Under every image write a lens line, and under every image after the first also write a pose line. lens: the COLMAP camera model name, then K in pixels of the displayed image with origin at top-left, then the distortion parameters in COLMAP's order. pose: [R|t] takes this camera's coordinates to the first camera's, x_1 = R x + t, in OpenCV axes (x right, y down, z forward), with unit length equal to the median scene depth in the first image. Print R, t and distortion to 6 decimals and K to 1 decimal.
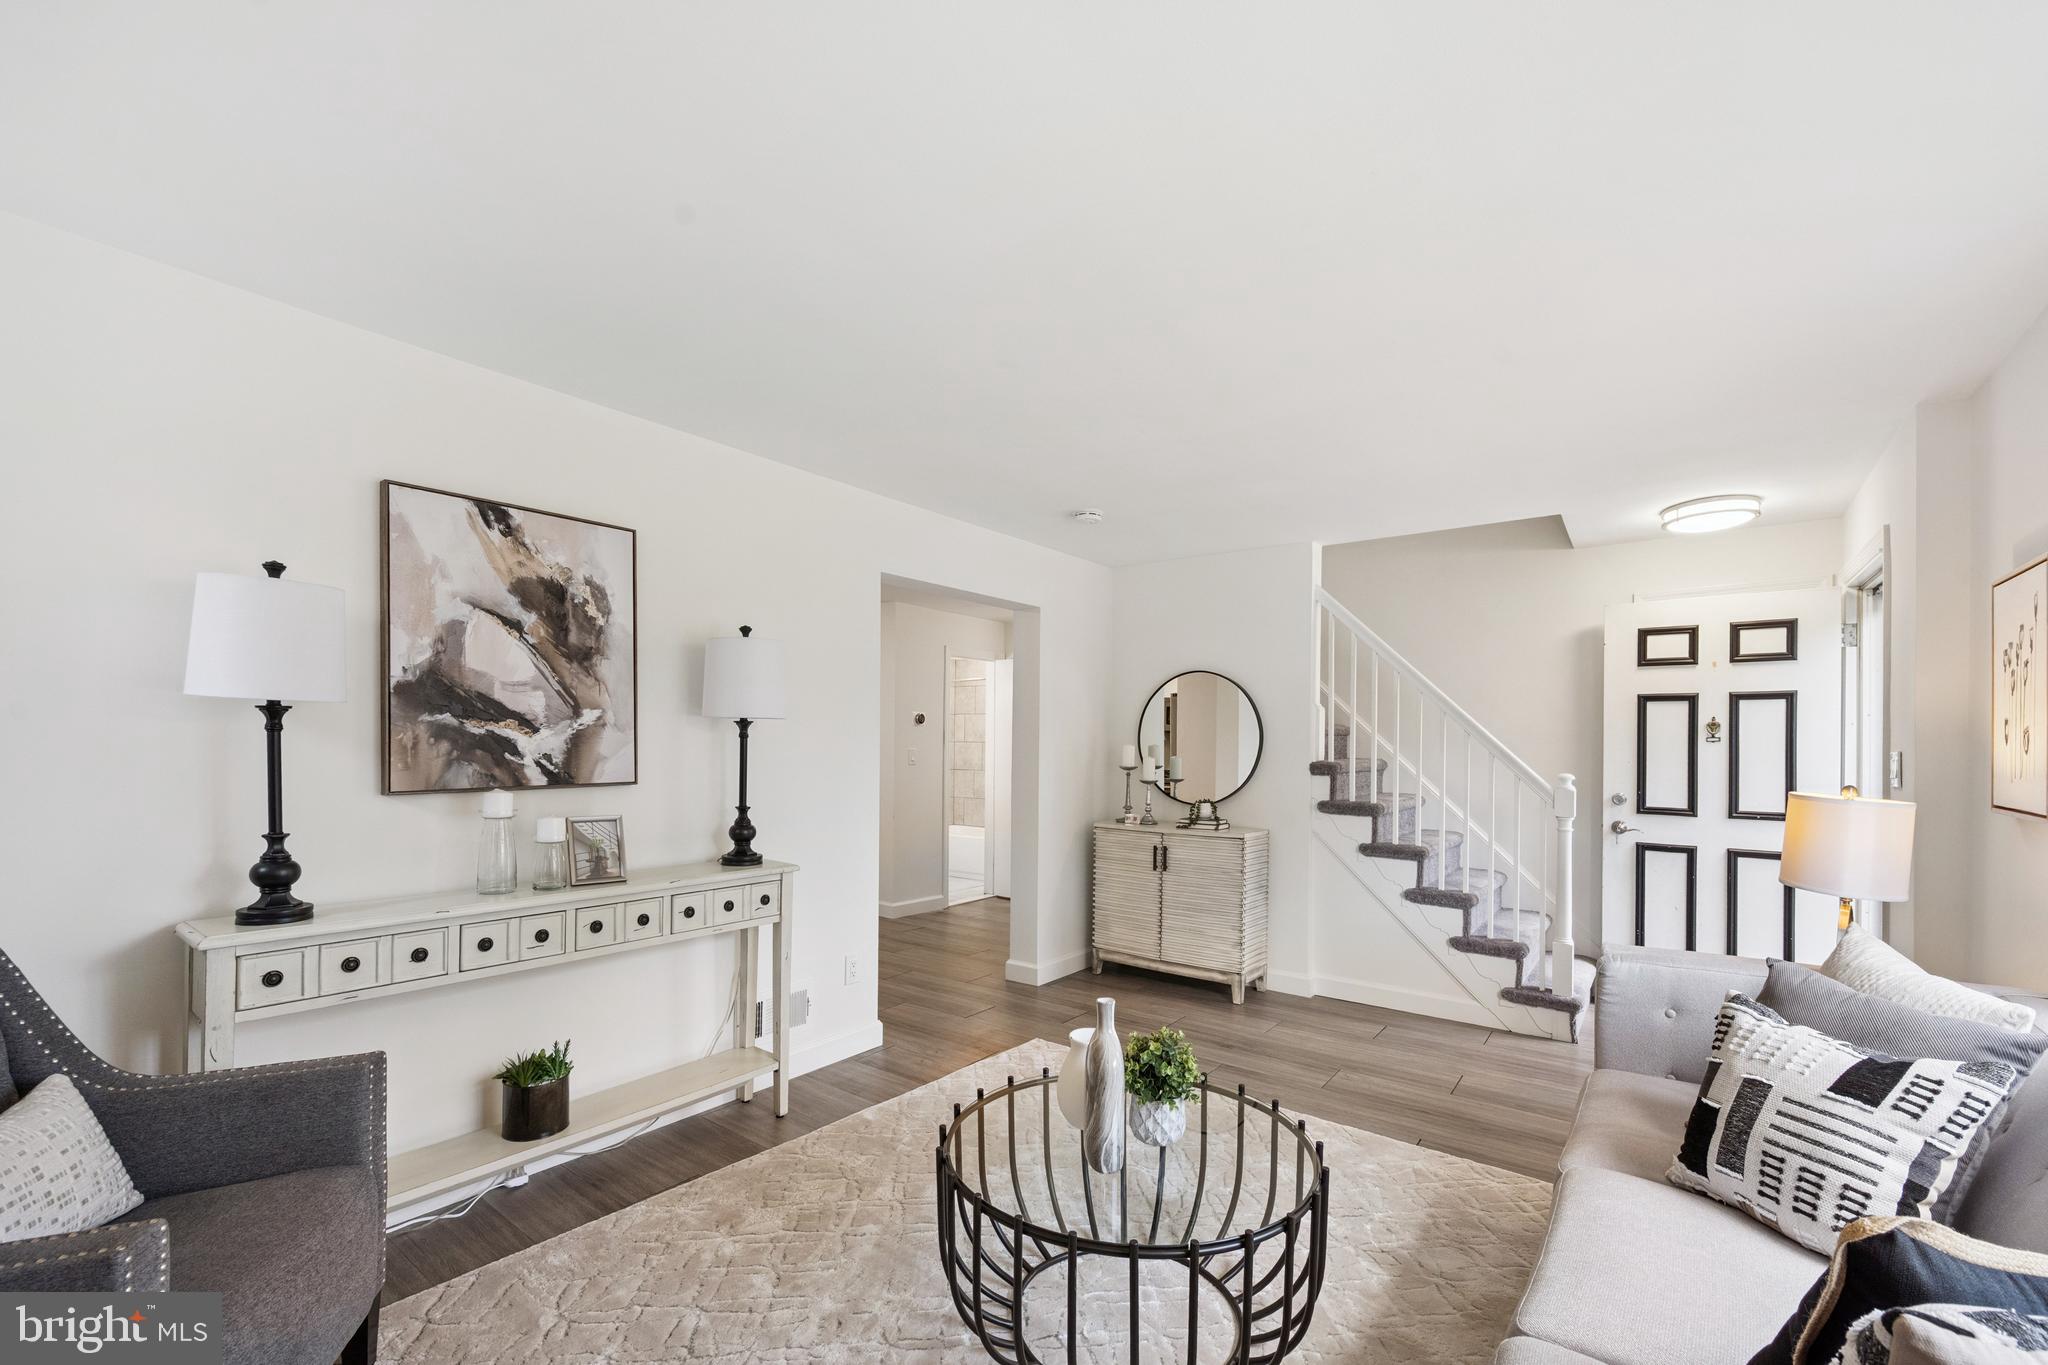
lens RADIAL K [[870.8, 0, 1042.2], [0, 870.8, 747.8], [0, 0, 1]] dist [0.003801, 0.000552]
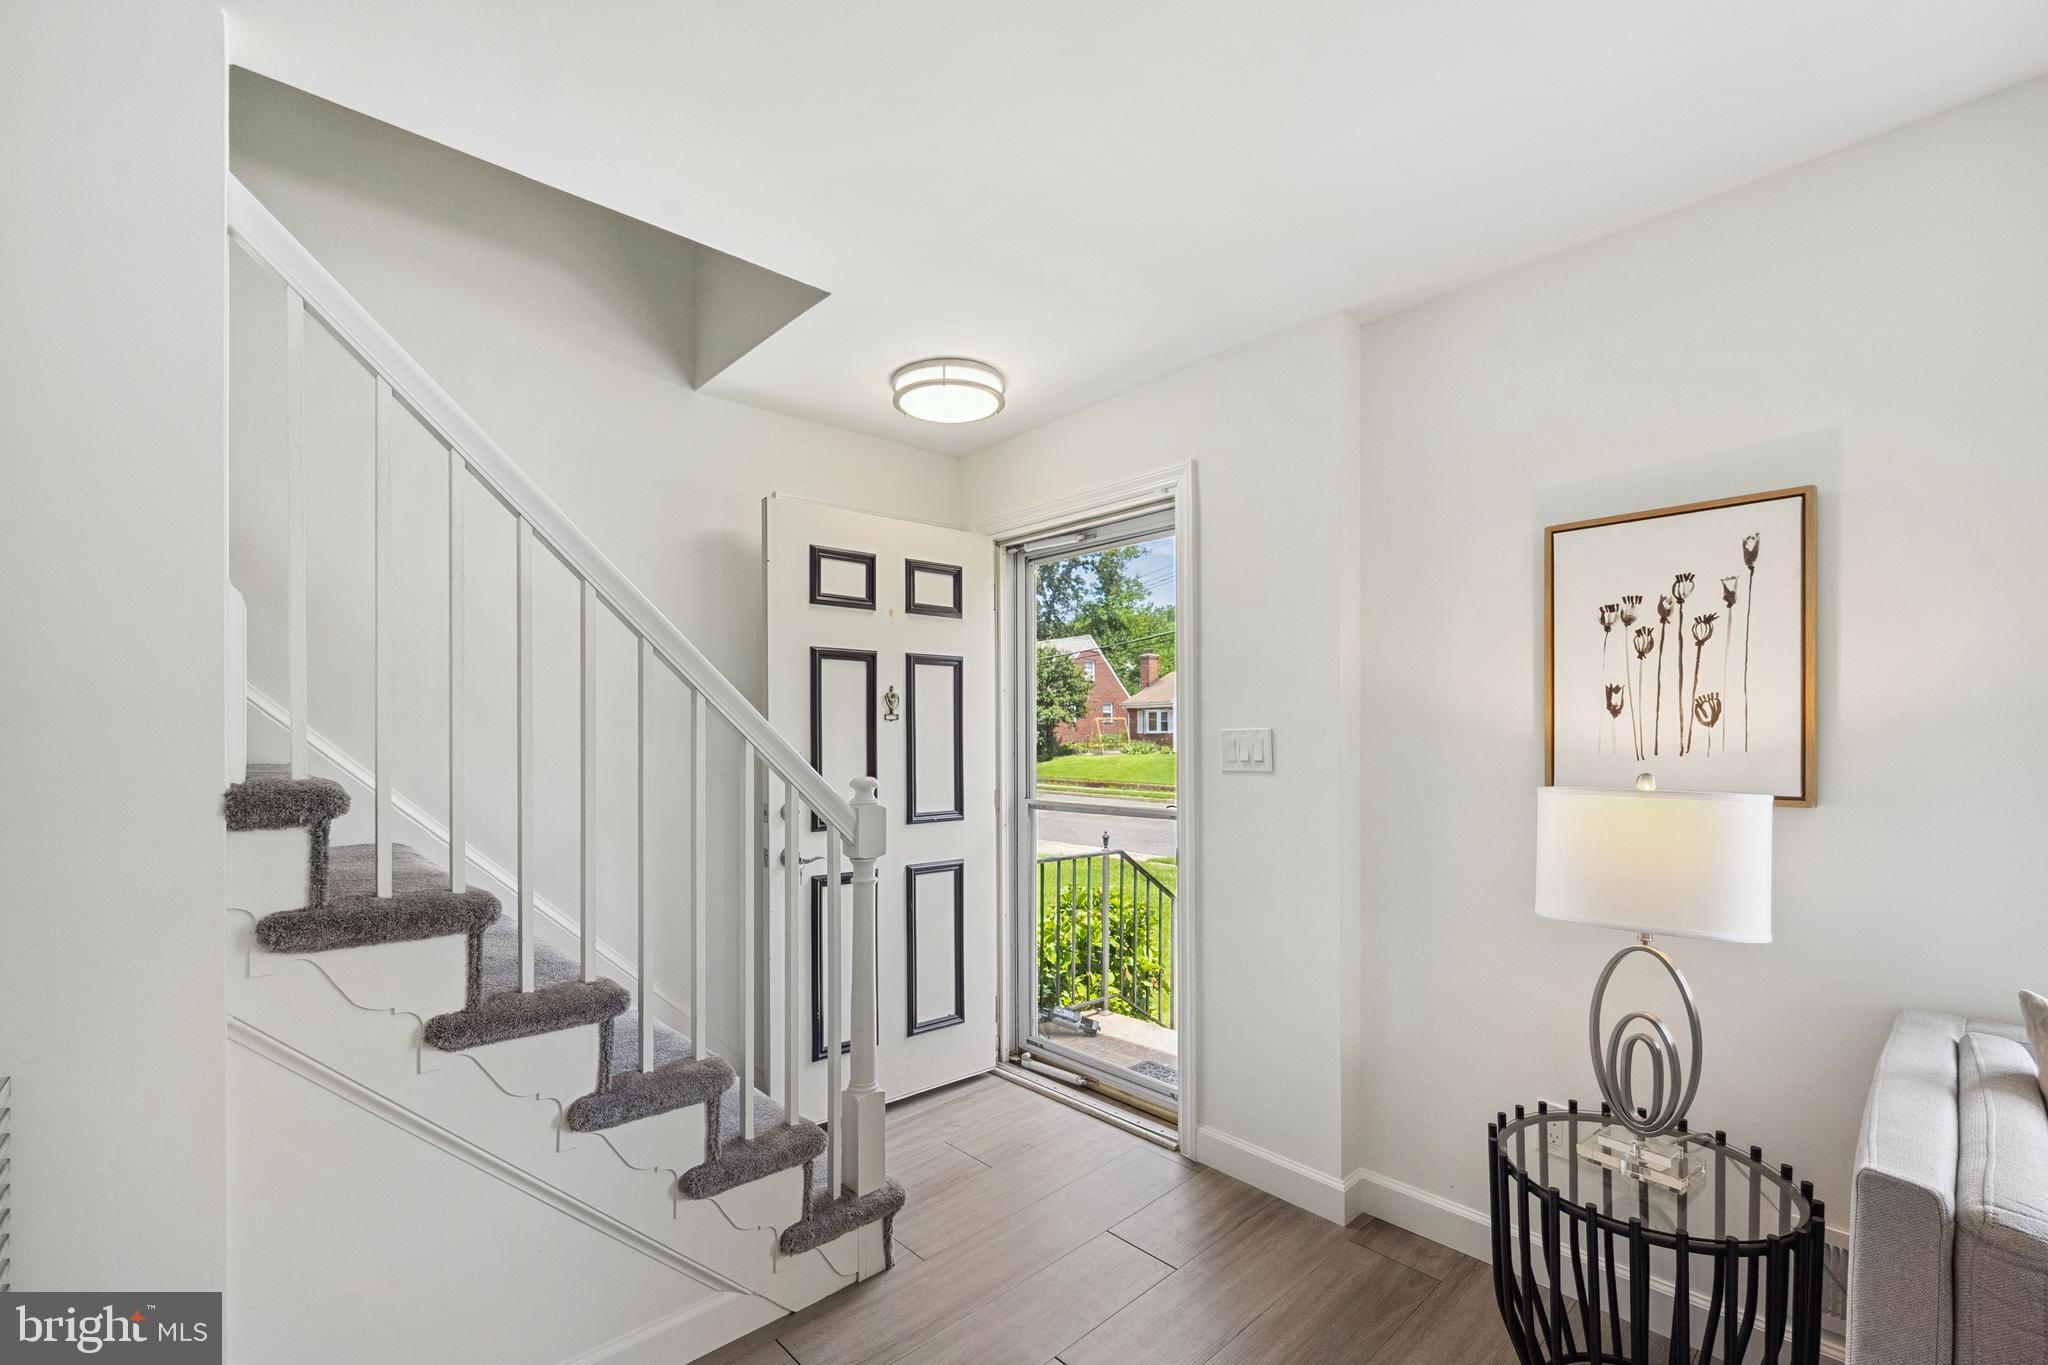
lens RADIAL K [[870.8, 0, 1037.7], [0, 870.8, 724.0], [0, 0, 1]] dist [0.003801, 0.000552]
pose [[0.171142, 0.002587, 0.985243, 0.079960], [0.014313, 0.999884, -0.005112, 0.001973], [-0.985142, 0.014977, 0.171085, 0.753571]]
